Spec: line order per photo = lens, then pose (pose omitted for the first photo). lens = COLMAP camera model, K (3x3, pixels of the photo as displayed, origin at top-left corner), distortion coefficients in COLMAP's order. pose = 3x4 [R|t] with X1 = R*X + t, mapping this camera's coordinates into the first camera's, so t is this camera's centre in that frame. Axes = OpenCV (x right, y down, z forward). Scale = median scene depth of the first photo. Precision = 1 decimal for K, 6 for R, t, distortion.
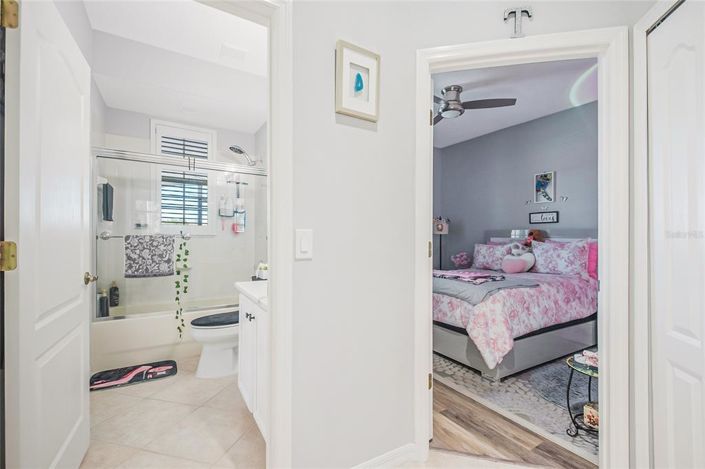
lens RADIAL K [[312.9, 0, 349.5], [0, 312.9, 233.9], [0, 0, 1]] dist [-0.008577, -0.002957]
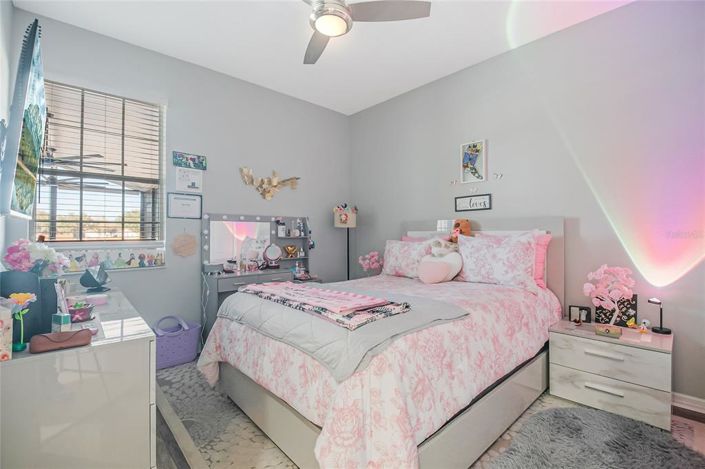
lens RADIAL K [[312.9, 0, 354.6], [0, 312.9, 234.4], [0, 0, 1]] dist [-0.008577, -0.002957]
pose [[0.979483, -0.018336, 0.200690, 0.220827], [0.014983, 0.999722, 0.018213, 0.005066], [-0.200968, -0.014833, 0.979485, 0.366708]]
